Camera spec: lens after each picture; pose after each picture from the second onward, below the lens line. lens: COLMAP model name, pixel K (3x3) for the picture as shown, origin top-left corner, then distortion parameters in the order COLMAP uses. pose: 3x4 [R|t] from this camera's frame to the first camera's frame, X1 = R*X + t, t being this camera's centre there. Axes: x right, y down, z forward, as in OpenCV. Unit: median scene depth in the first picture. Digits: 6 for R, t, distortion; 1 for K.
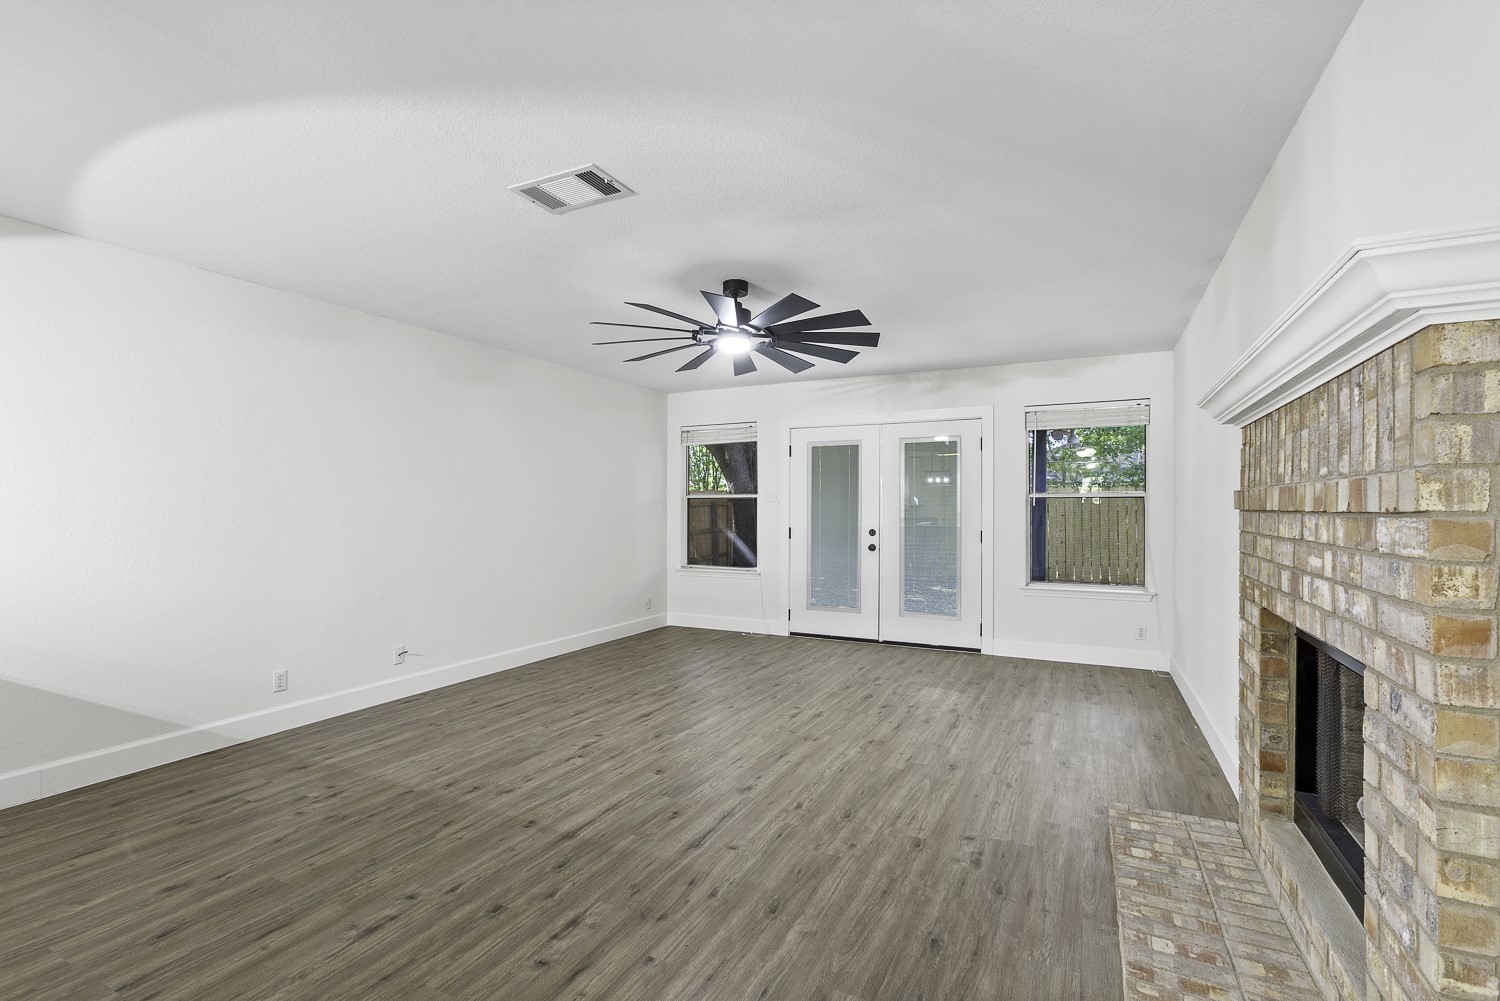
lens RADIAL K [[679.4, 0, 734.9], [0, 679.4, 505.2], [0, 0, 1]] dist [-0.018256, 0.015512]
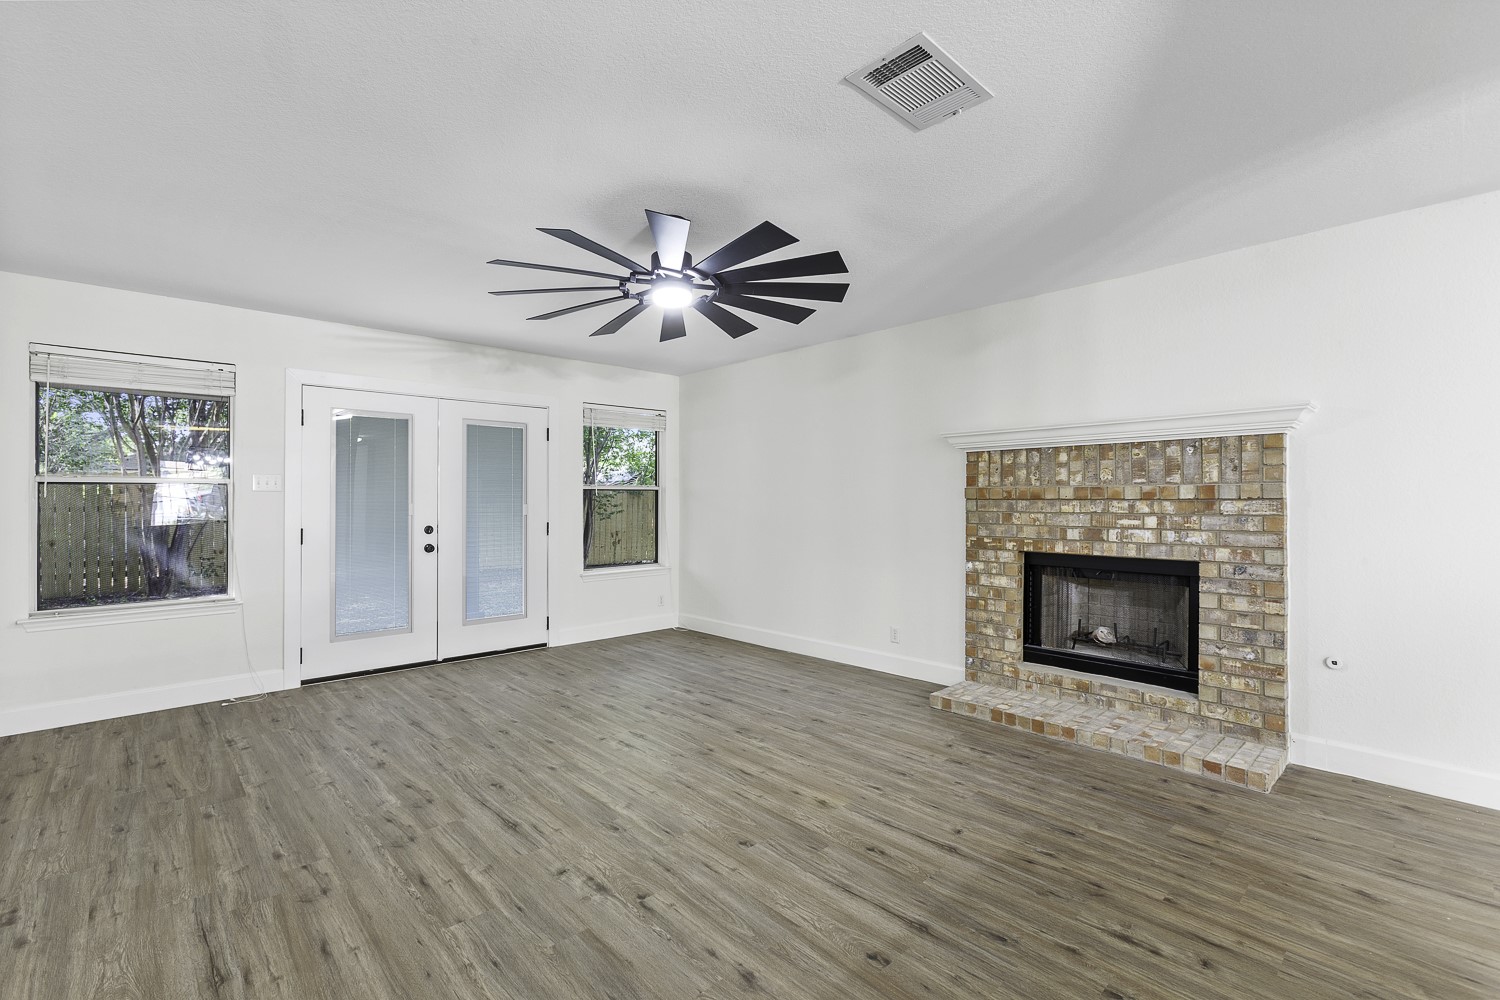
lens RADIAL K [[679.4, 0, 734.9], [0, 679.4, 504.7], [0, 0, 1]] dist [-0.018256, 0.015512]
pose [[0.337207, -0.006365, 0.941409, -0.780265], [-0.001714, 0.999971, 0.007375, 0.013525], [-0.941429, -0.004100, 0.337186, 0.726199]]
